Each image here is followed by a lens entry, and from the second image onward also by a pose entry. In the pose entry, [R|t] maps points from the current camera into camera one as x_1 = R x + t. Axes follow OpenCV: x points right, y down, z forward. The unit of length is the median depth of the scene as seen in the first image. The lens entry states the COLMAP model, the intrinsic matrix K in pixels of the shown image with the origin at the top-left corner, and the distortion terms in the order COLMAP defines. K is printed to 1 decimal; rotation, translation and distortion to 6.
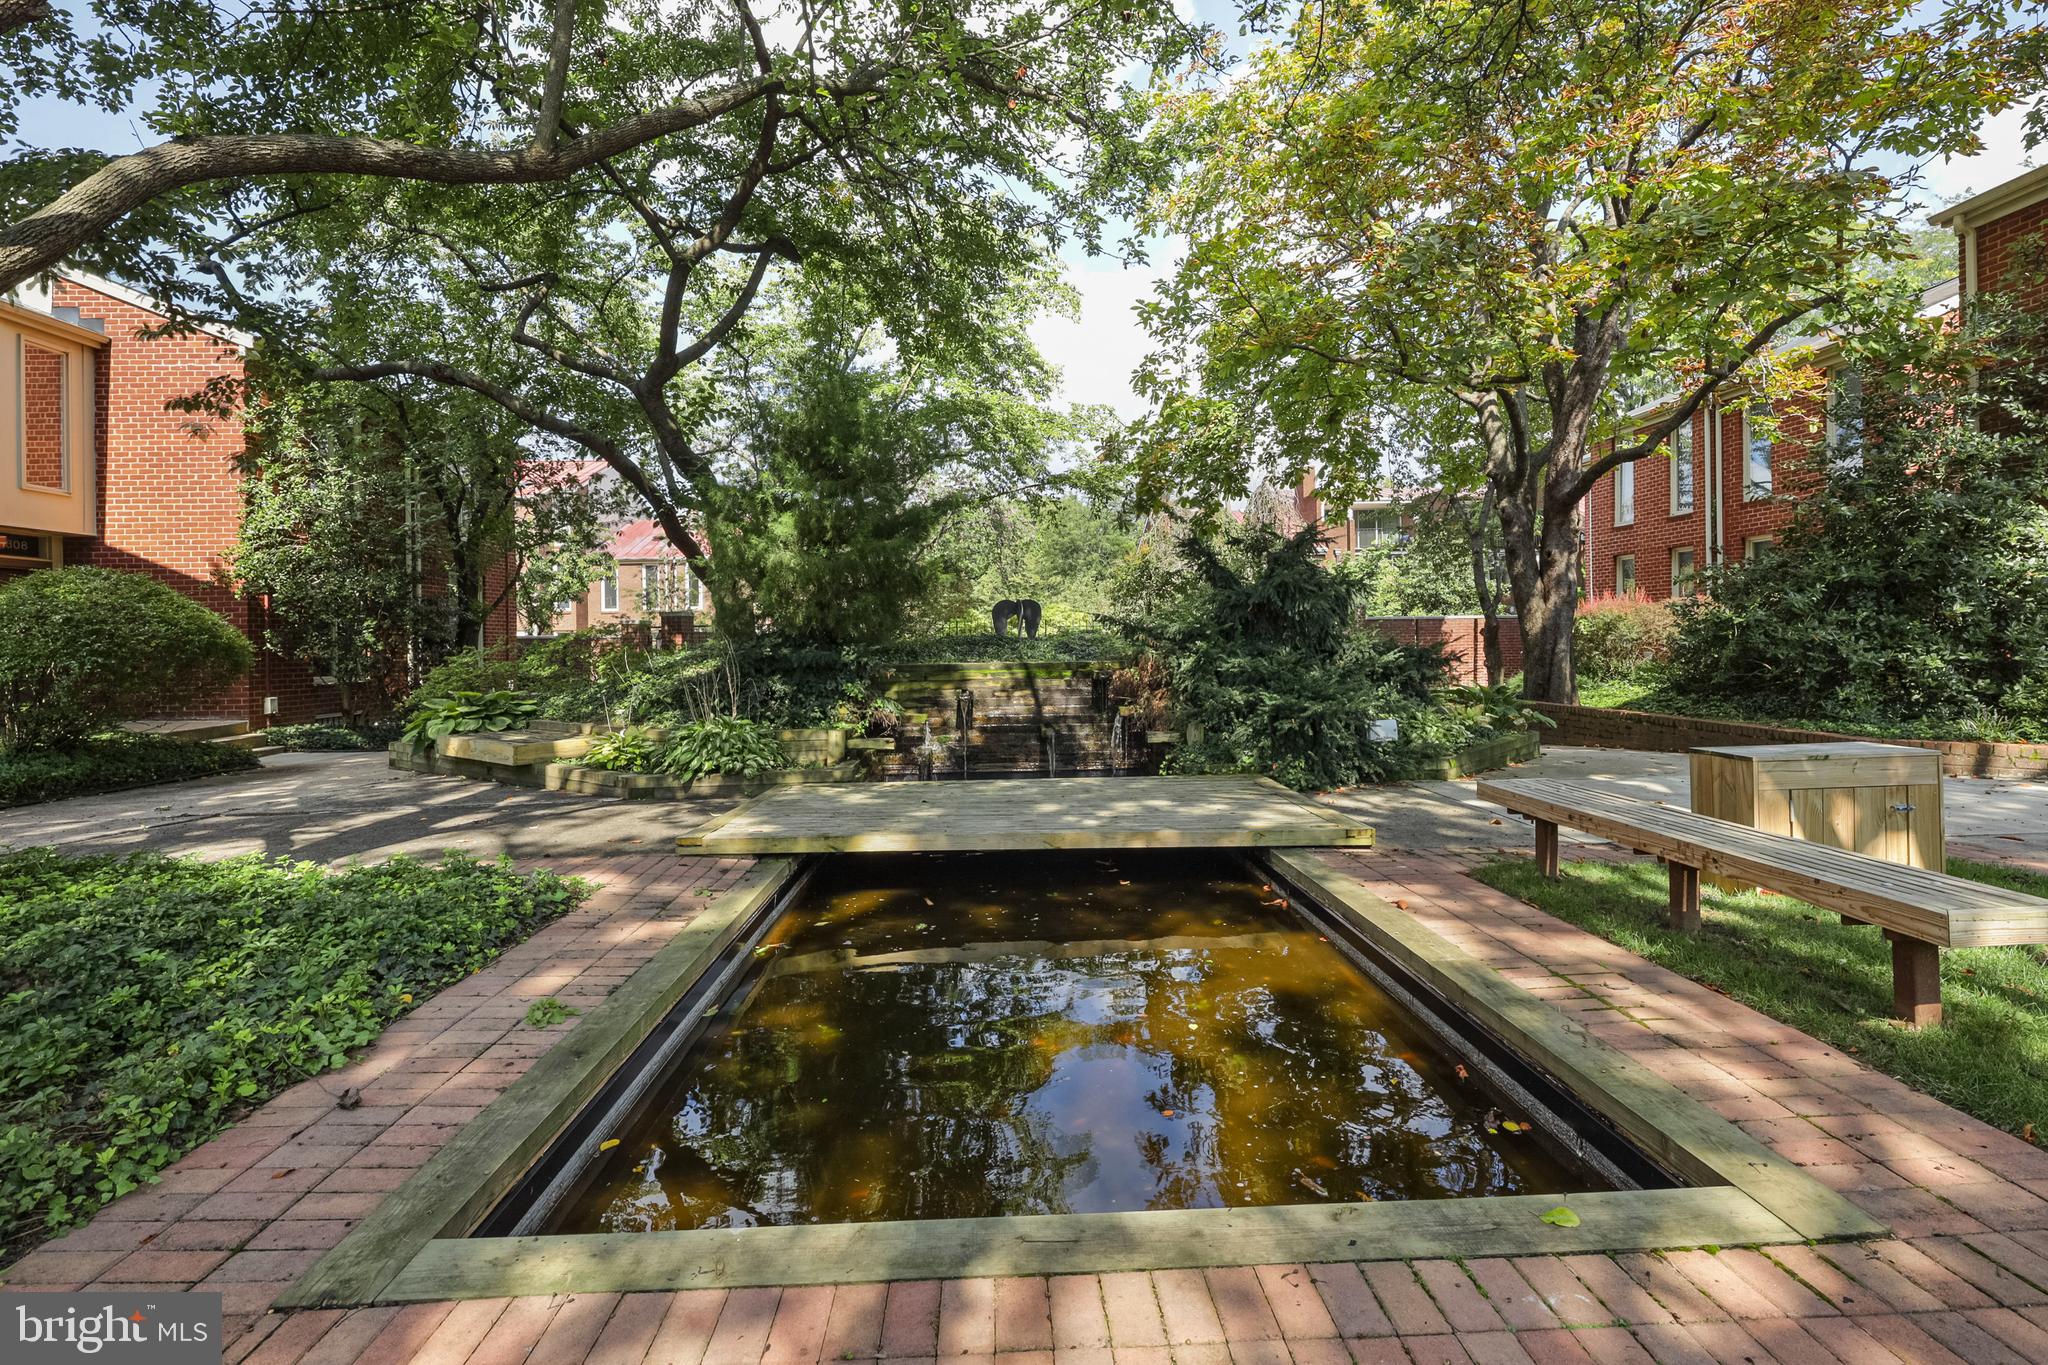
lens RADIAL K [[932.7, 0, 1017.0], [0, 932.7, 628.2], [0, 0, 1]] dist [0.011959, 0.000025]
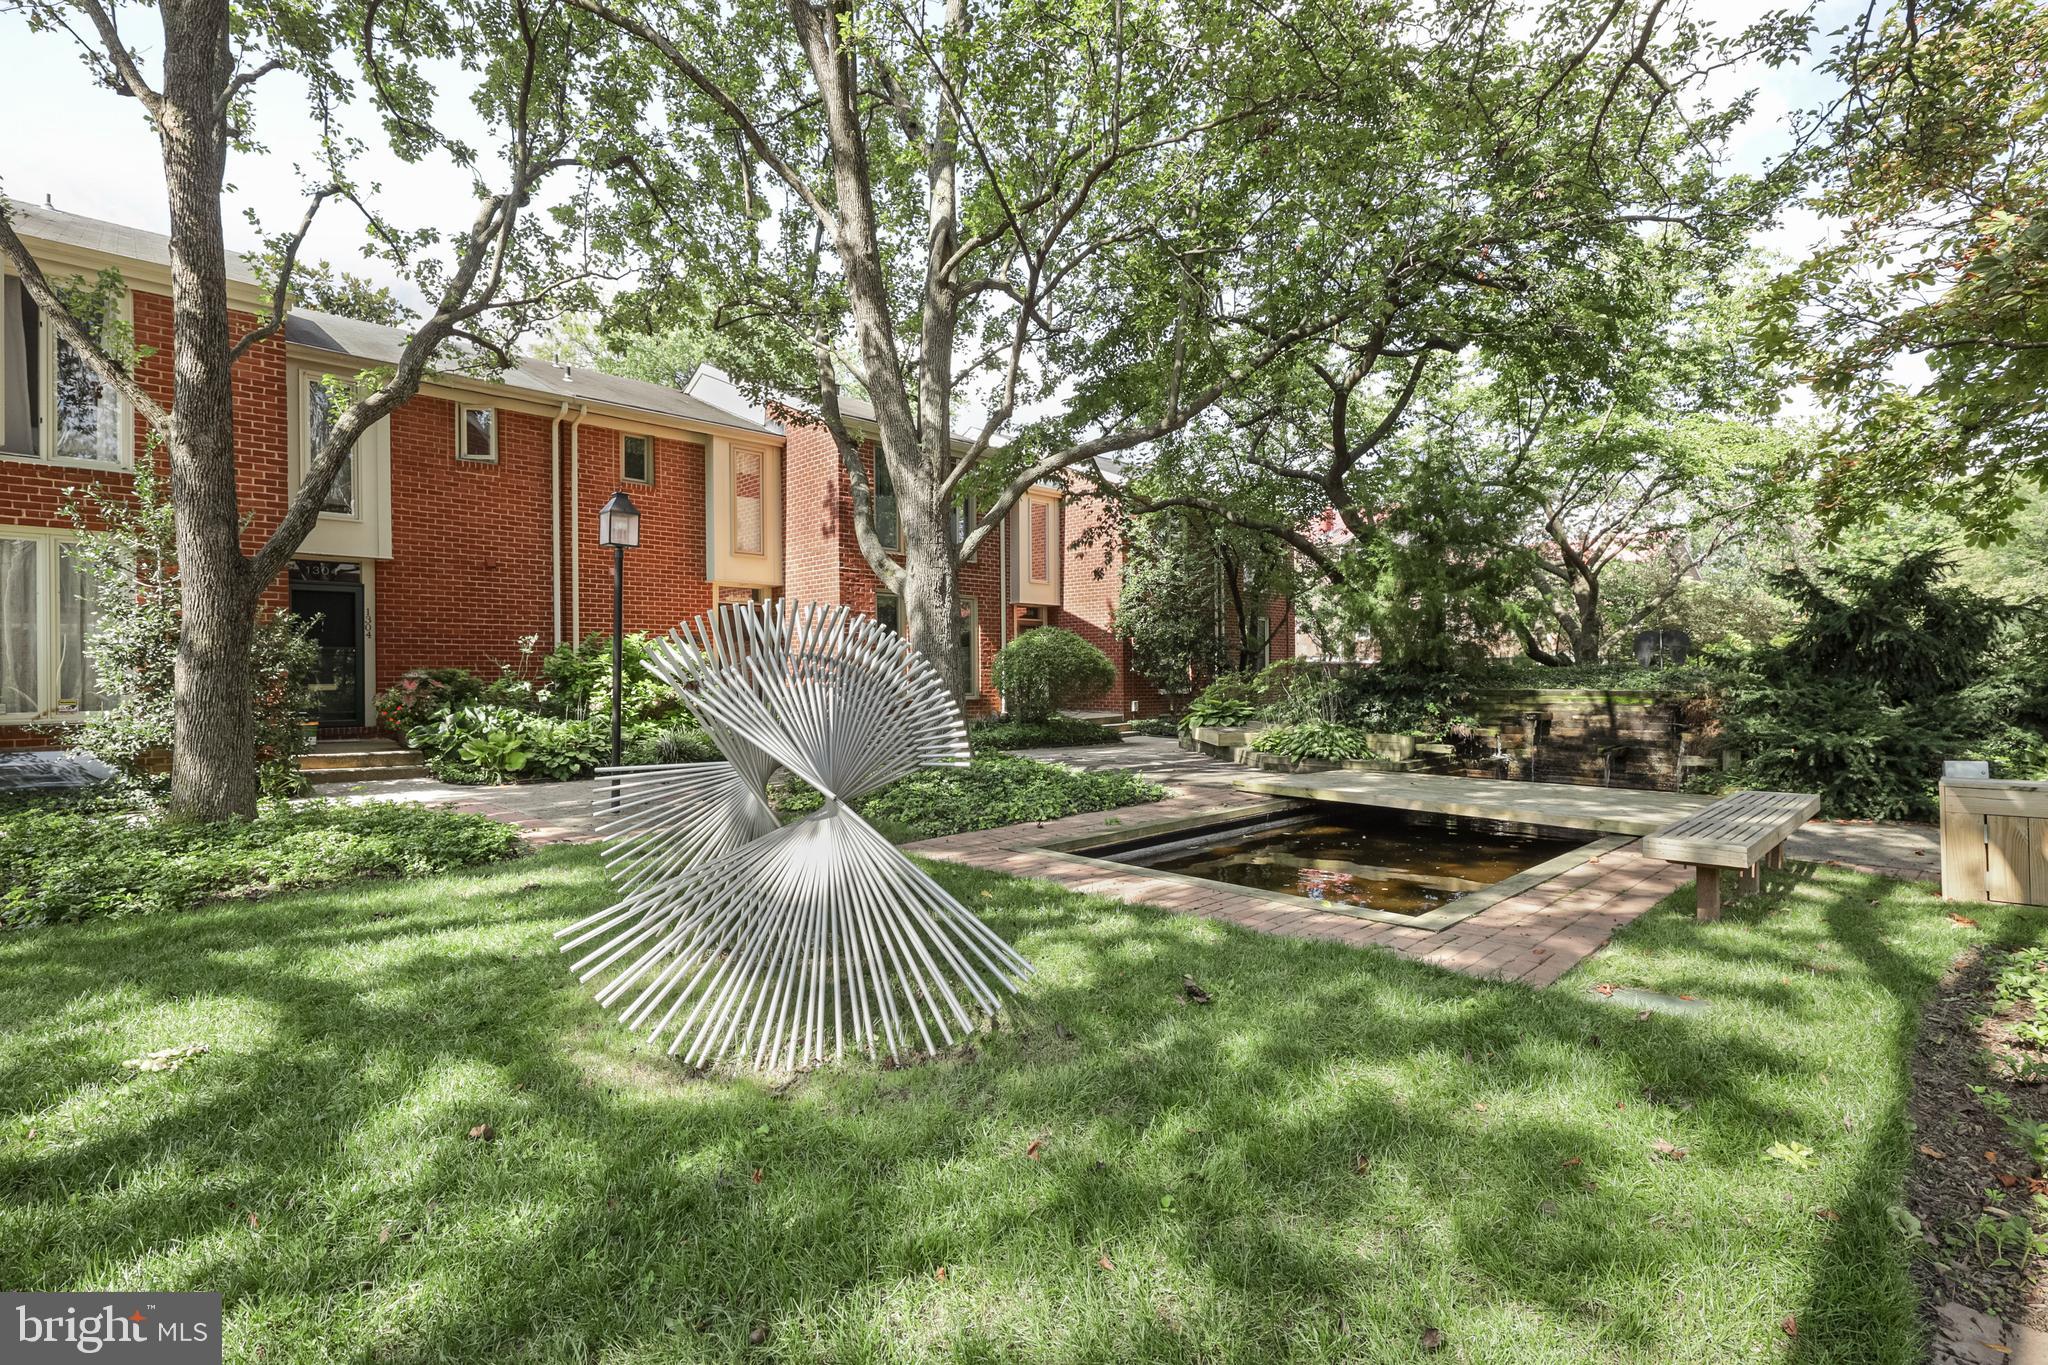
lens RADIAL K [[949.7, 0, 1048.6], [0, 949.7, 723.6], [0, 0, 1]] dist [0.000817, -0.000855]
pose [[0.676221, 0.049540, -0.735032, 0.412706], [0.008633, 0.997135, 0.075147, -0.016144], [0.736649, -0.057161, 0.673856, -0.283814]]
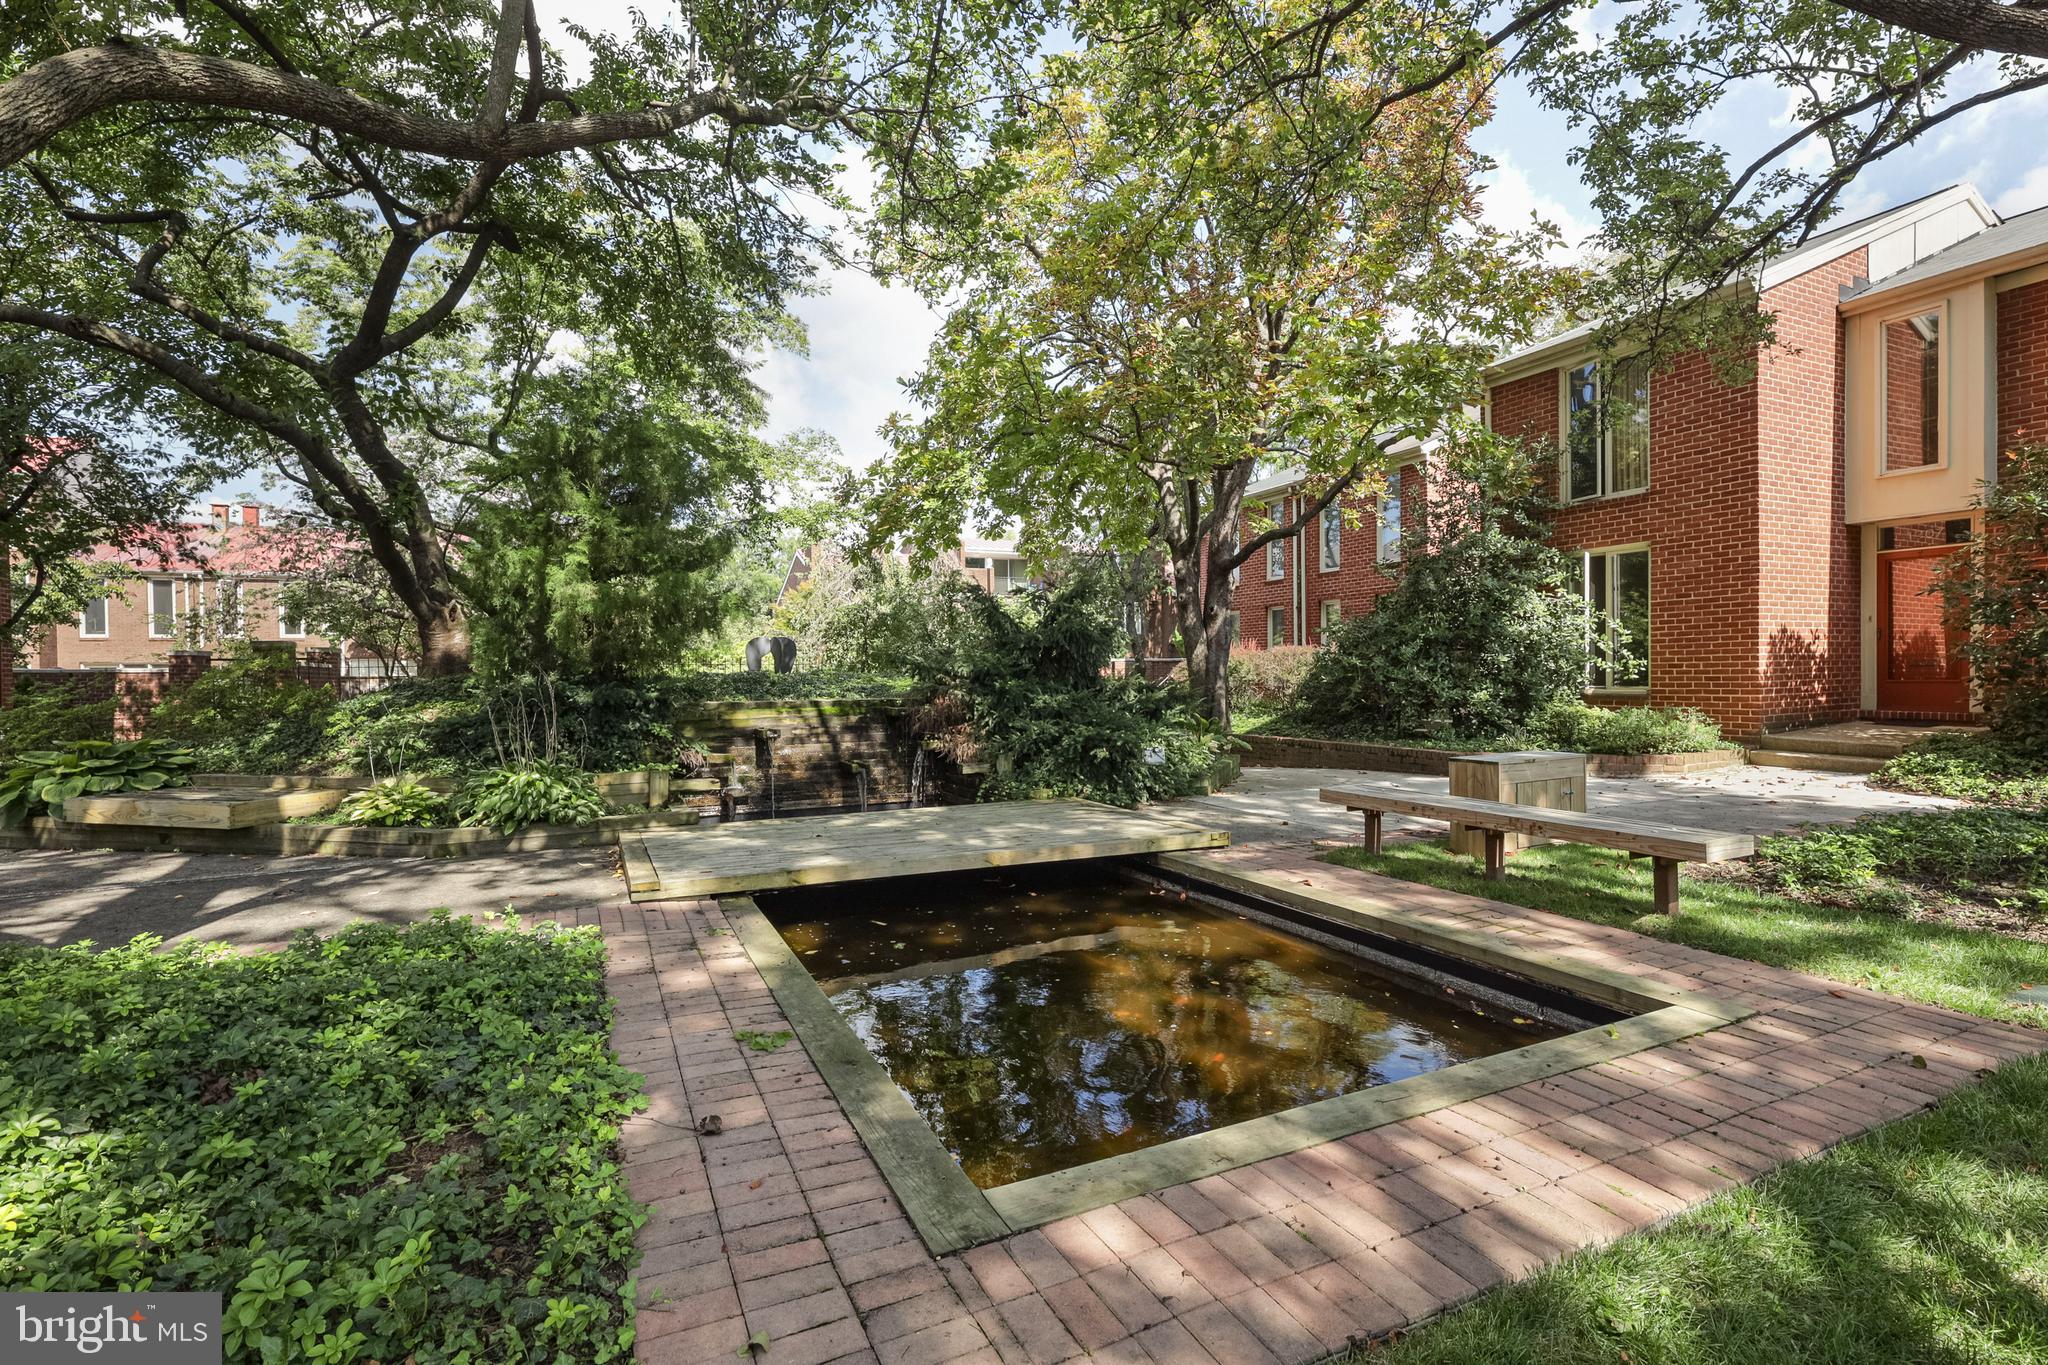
lens RADIAL K [[927.5, 0, 1024.0], [0, 927.5, 682.5], [0, 0, 1]] dist [0.000727, 0.000106]
pose [[0.920301, 0.003060, 0.391199, -0.182540], [-0.009274, 0.999859, 0.013997, 0.001142], [-0.391101, -0.016510, 0.920200, -0.010586]]
